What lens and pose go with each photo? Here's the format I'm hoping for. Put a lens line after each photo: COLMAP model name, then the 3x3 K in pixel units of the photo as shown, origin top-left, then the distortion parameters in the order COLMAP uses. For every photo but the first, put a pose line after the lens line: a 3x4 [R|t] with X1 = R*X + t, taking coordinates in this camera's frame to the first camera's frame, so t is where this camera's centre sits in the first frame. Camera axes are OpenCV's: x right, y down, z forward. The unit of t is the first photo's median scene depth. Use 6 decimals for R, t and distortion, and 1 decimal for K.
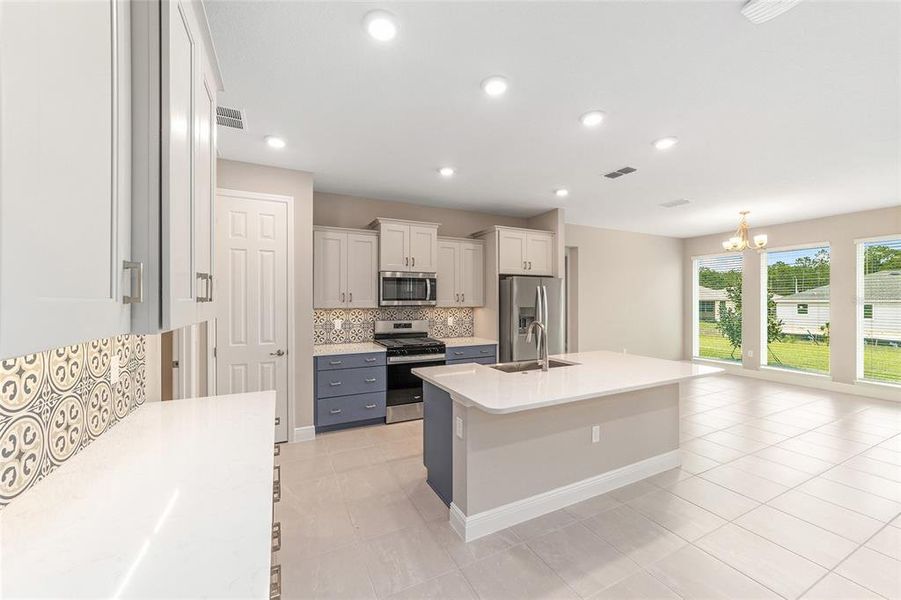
lens RADIAL K [[344.9, 0, 444.4], [0, 344.9, 300.4], [0, 0, 1]] dist [0.000593, 0.000158]
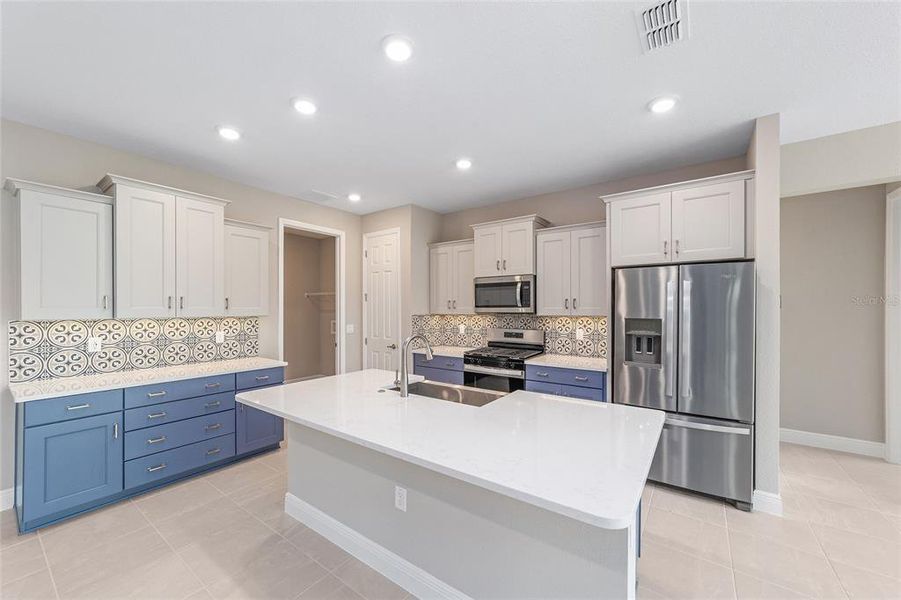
lens RADIAL K [[348.7, 0, 449.5], [0, 348.7, 307.4], [0, 0, 1]] dist [-0.002965, 0.000315]
pose [[0.473234, -0.000187, -0.880937, 0.637007], [-0.000104, 1.000000, -0.000268, 0.000702], [0.880937, 0.000219, 0.473234, 0.431799]]
